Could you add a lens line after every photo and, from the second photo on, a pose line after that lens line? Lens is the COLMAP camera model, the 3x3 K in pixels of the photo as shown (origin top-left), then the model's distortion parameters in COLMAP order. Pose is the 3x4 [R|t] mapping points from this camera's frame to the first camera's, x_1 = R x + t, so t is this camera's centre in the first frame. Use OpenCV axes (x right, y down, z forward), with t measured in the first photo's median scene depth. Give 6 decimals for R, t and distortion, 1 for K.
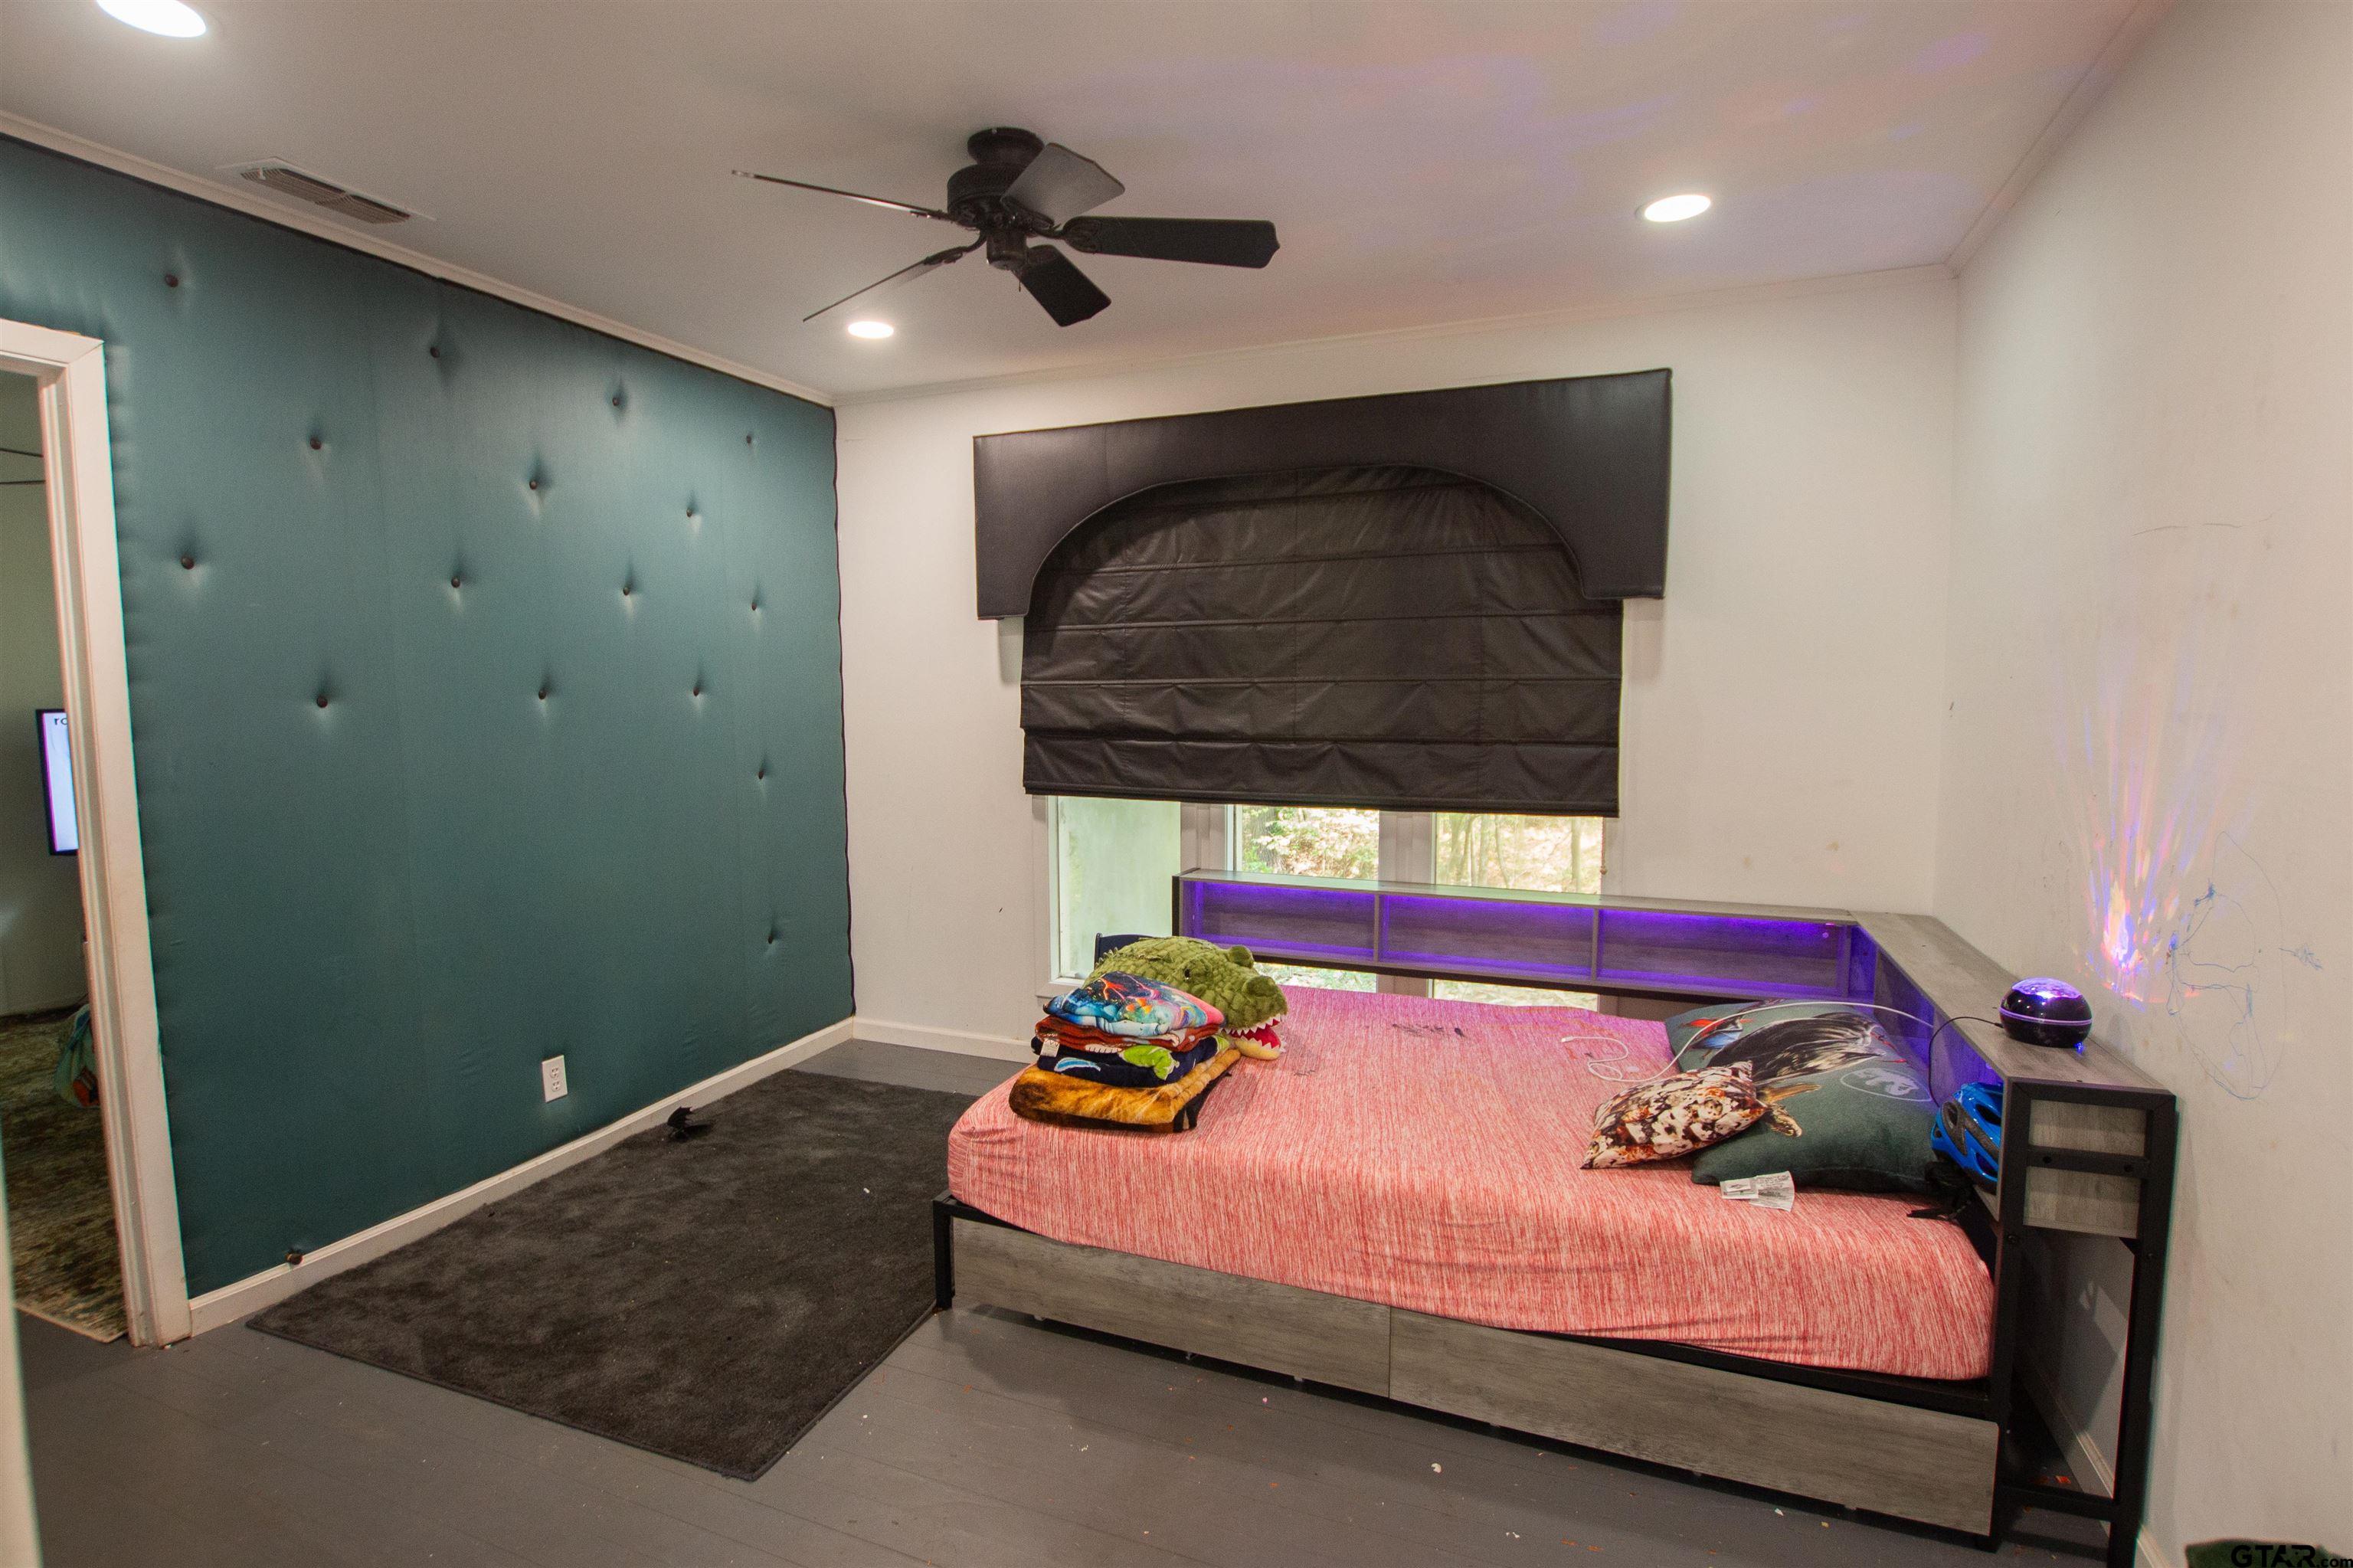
lens RADIAL K [[1158.7, 0, 1110.0], [0, 1158.7, 796.5], [0, 0, 1]] dist [-0.026404, 0.000901]
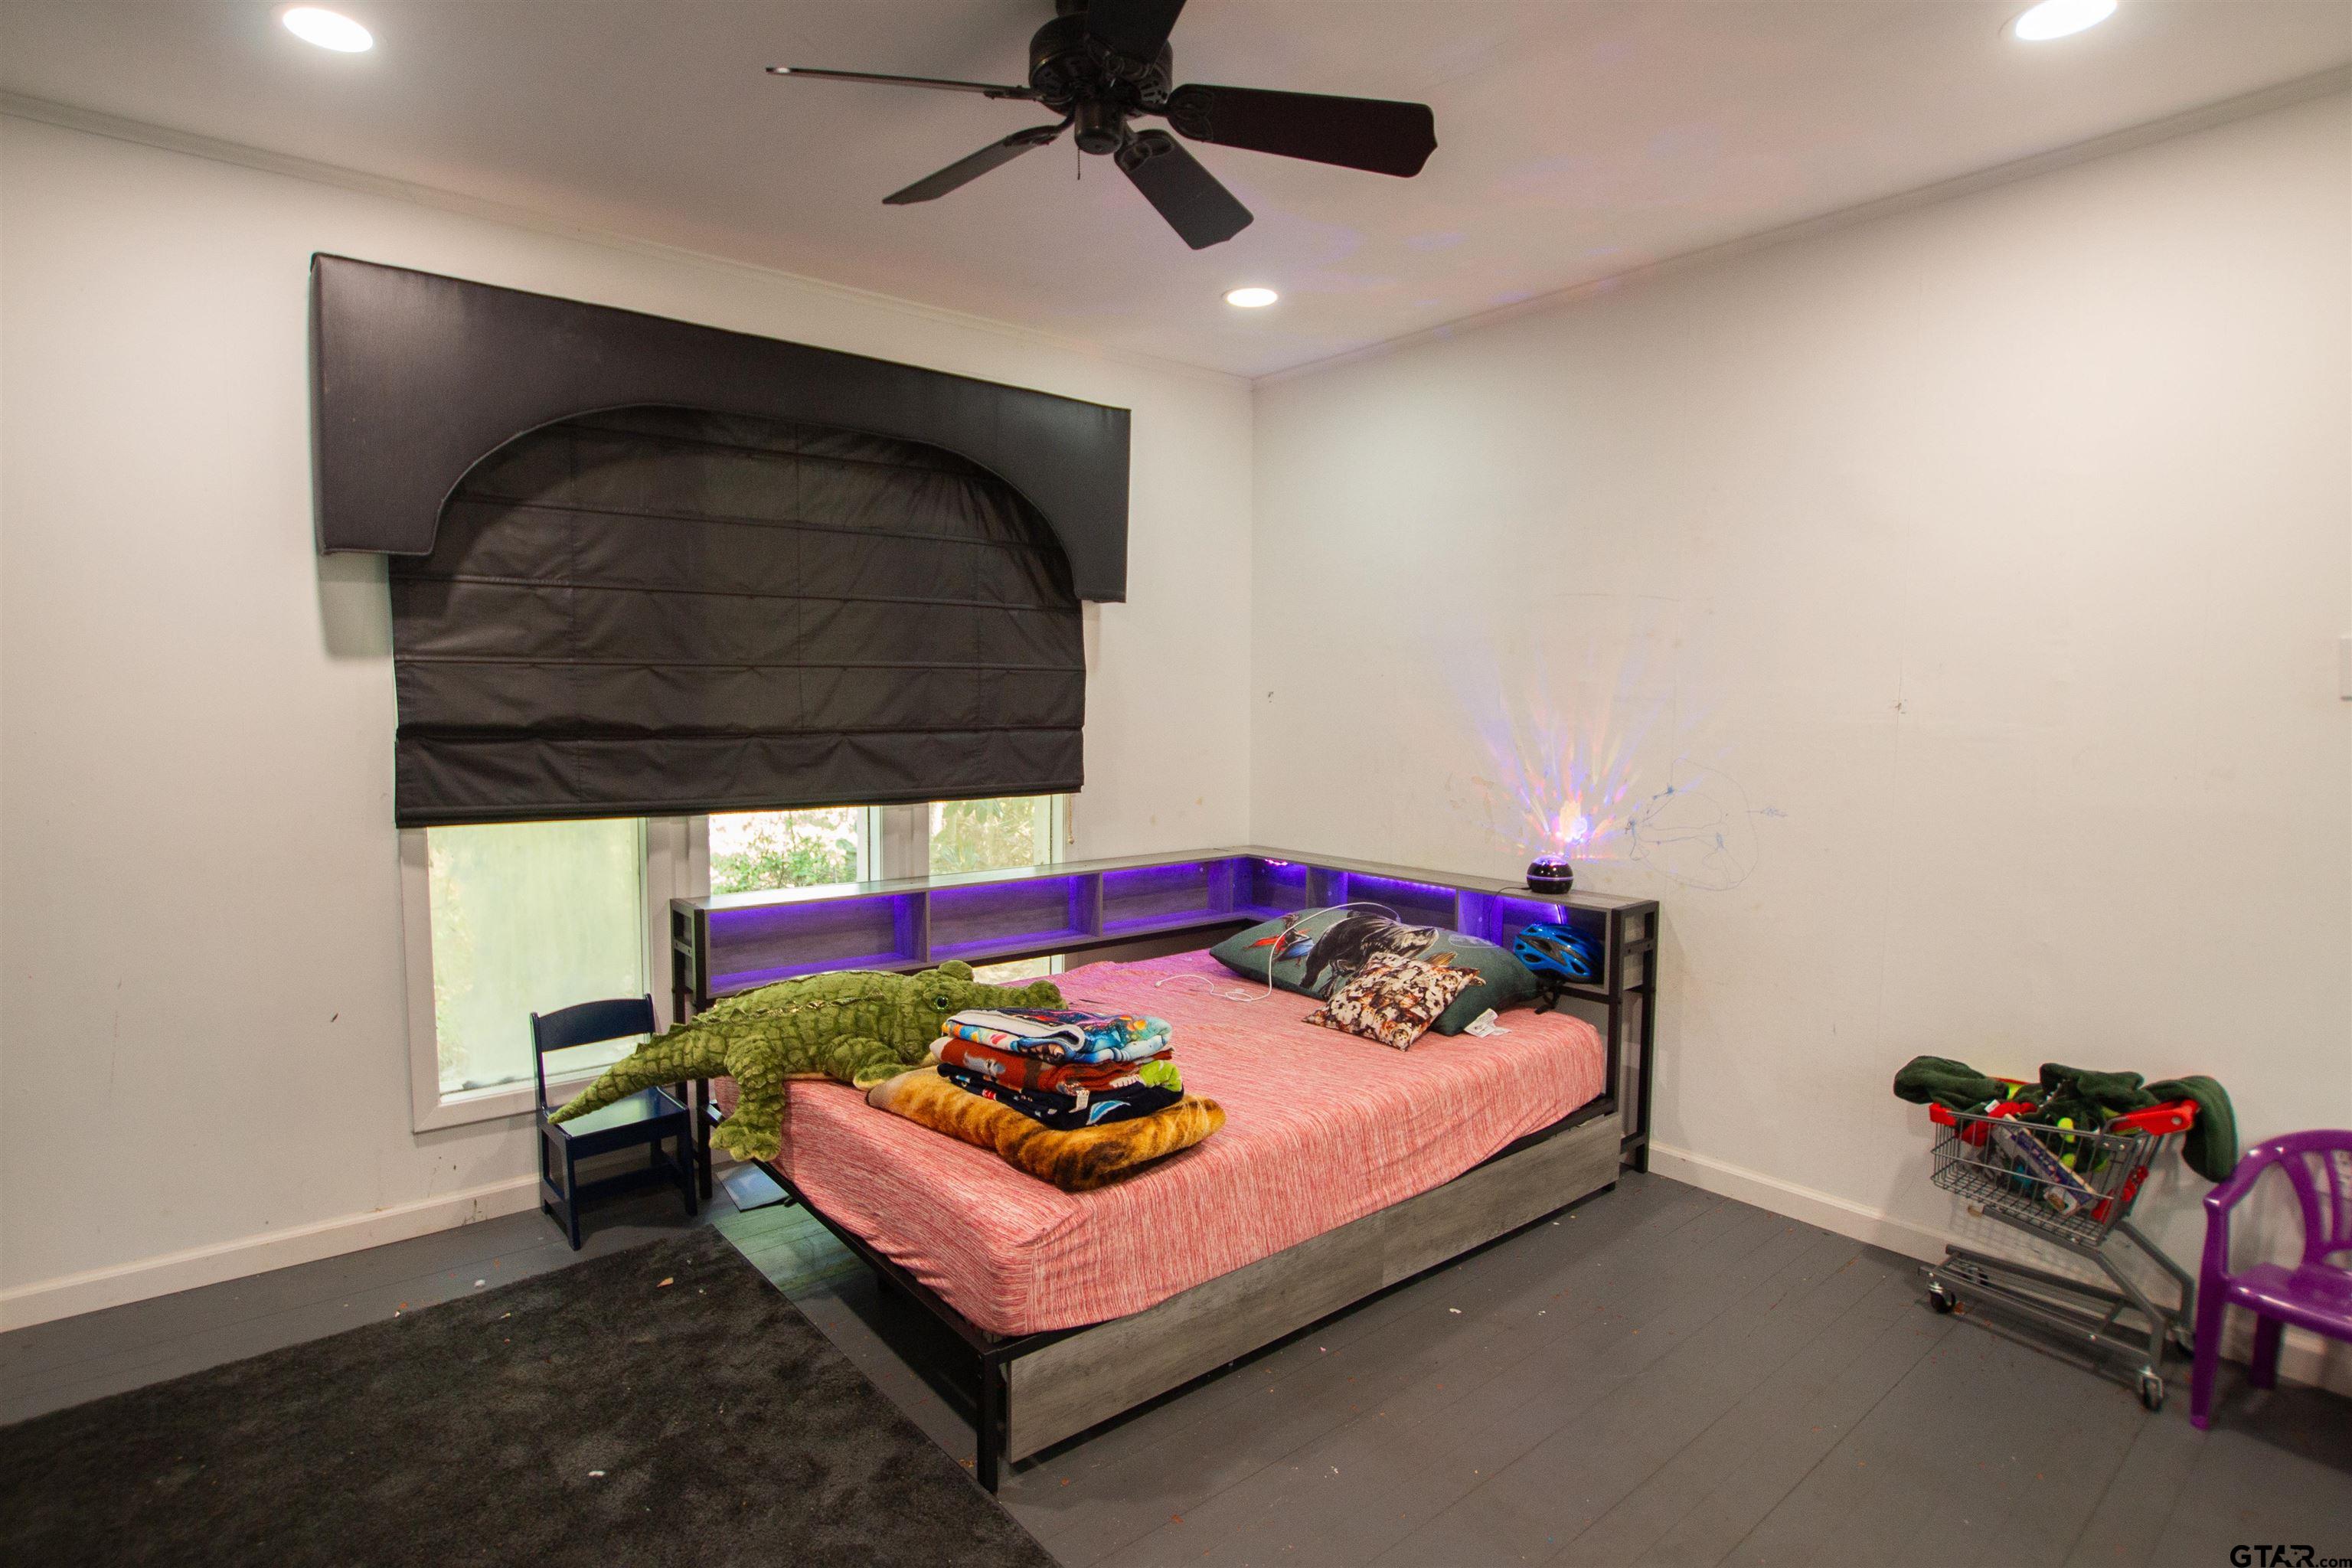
lens RADIAL K [[1158.2, 0, 1109.5], [0, 1158.2, 796.5], [0, 0, 1]] dist [-0.026404, 0.000901]
pose [[0.479104, -0.070409, 0.874930, -0.551361], [0.069108, 0.996709, 0.042366, -0.024334], [-0.875034, 0.040167, 0.482393, 0.420246]]
